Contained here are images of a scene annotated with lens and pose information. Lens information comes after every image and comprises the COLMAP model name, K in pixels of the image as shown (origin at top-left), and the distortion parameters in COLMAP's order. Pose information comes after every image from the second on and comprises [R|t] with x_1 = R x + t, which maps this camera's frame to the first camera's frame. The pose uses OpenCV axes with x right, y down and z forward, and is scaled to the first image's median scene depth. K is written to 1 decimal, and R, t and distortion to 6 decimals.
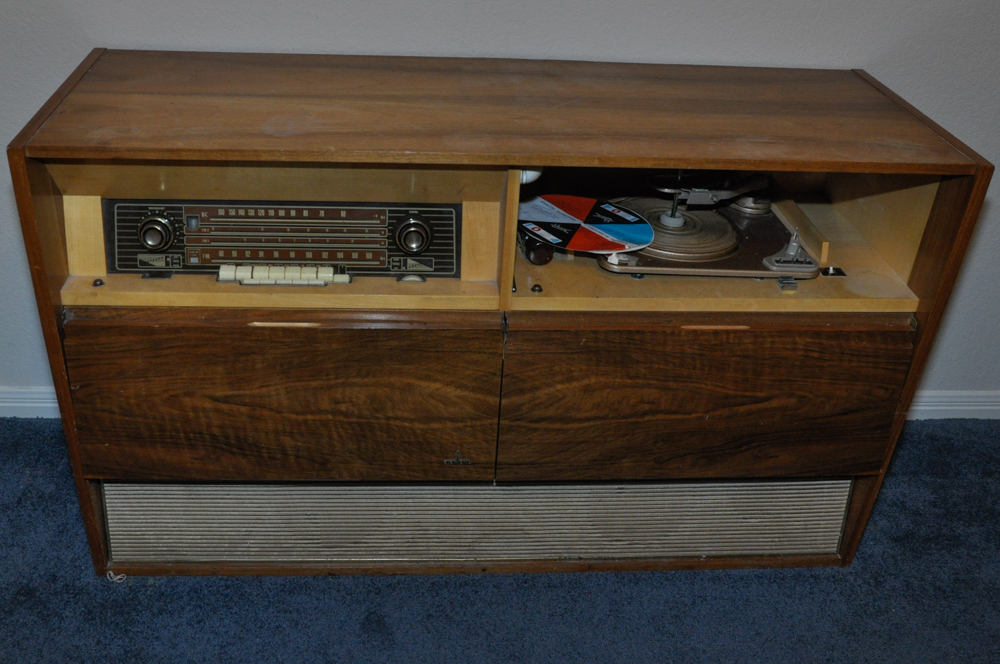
lens RADIAL K [[966.7, 0, 440.1], [0, 966.7, 304.6], [0, 0, 1]] dist [-0.061949, 0.000000]
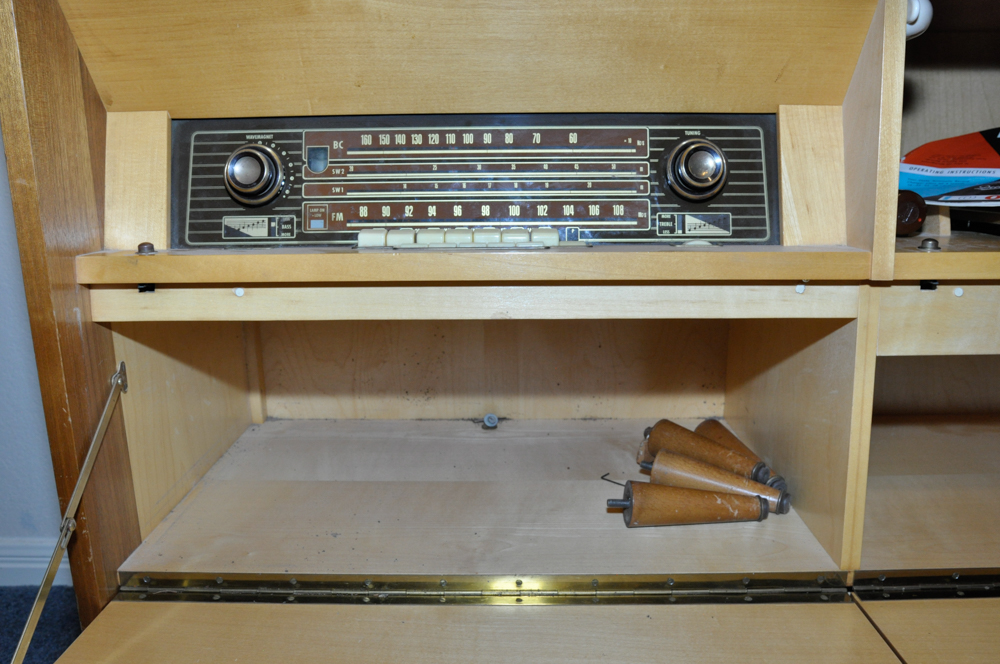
lens RADIAL K [[793.4, 0, 501.3], [0, 793.4, 330.7], [0, 0, 1]] dist [-0.088854, 0.047744]
pose [[0.997049, -0.034557, -0.068554, -0.114389], [0.011976, 0.952042, -0.305733, 0.161495], [0.075831, 0.304010, 0.949646, 0.576764]]
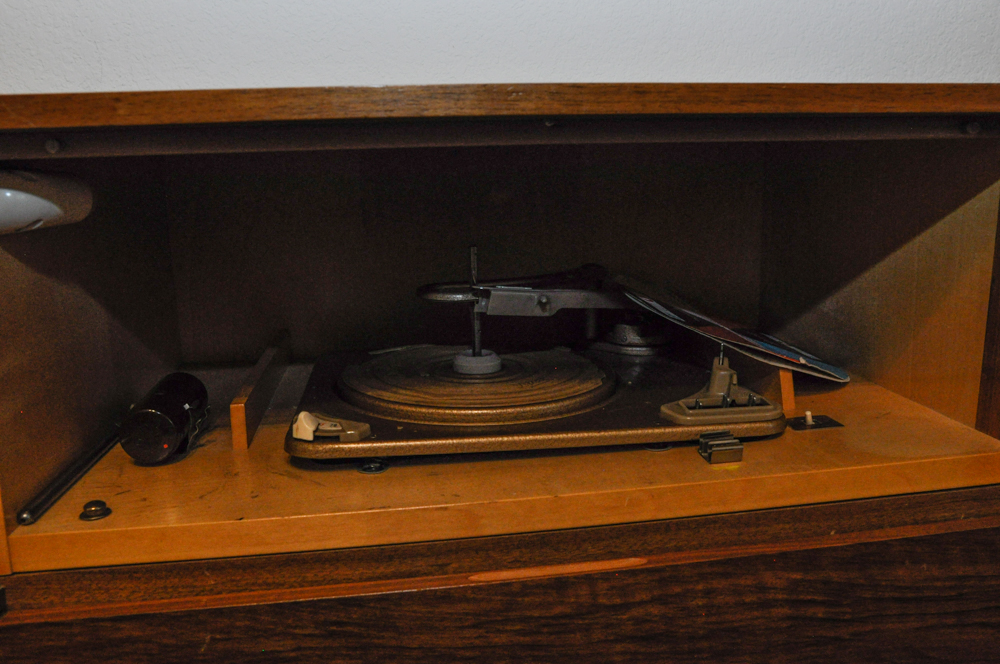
lens RADIAL K [[793.4, 0, 498.9], [0, 793.4, 334.5], [0, 0, 1]] dist [-0.088854, 0.047744]
pose [[0.993858, -0.082587, 0.073653, 0.246552], [0.101518, 0.945356, -0.309832, 0.029930], [-0.044040, 0.315406, 0.947934, 0.666344]]
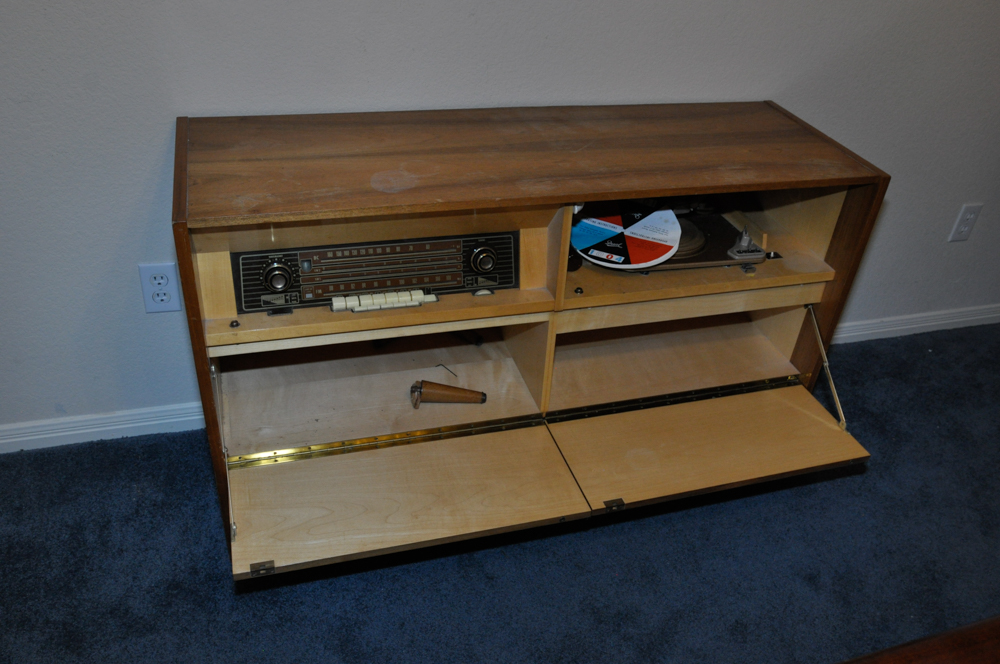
lens RADIAL K [[823.2, 0, 504.1], [0, 823.2, 335.9], [0, 0, 1]] dist [-0.058797, 0.006337]
pose [[0.967658, -0.112680, 0.225700, -0.256530], [0.093900, 0.991292, 0.092316, -0.068350], [-0.234137, -0.068137, 0.969813, -0.061723]]
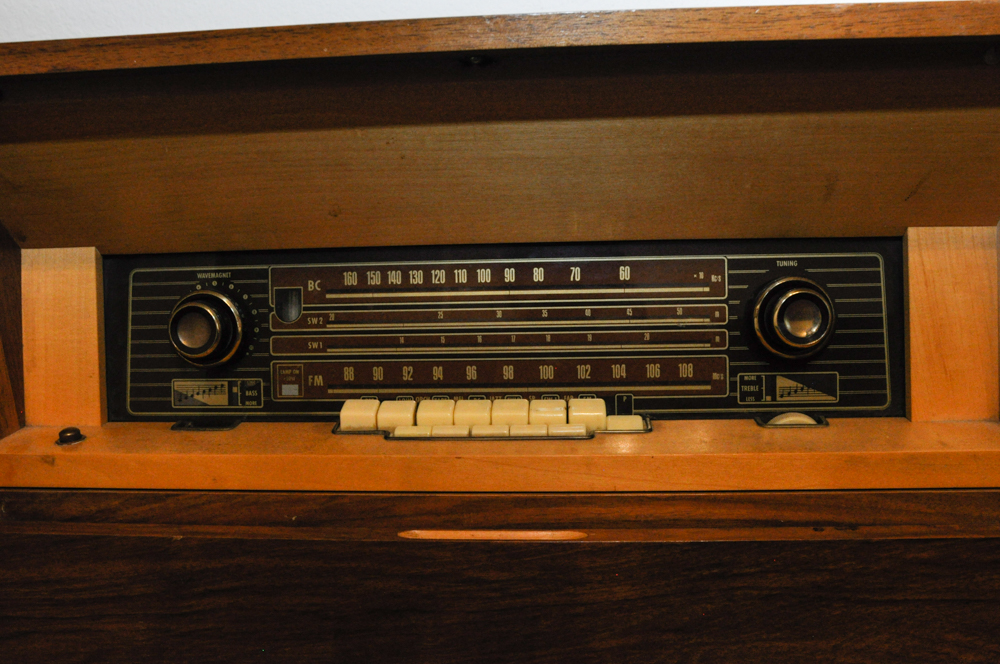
lens RADIAL K [[793.4, 0, 503.3], [0, 793.4, 335.0], [0, 0, 1]] dist [-0.088854, 0.047744]
pose [[0.990779, -0.041806, -0.128880, -0.109160], [0.005633, 0.963095, -0.269103, 0.028176], [0.135374, 0.265896, 0.954449, 0.657429]]
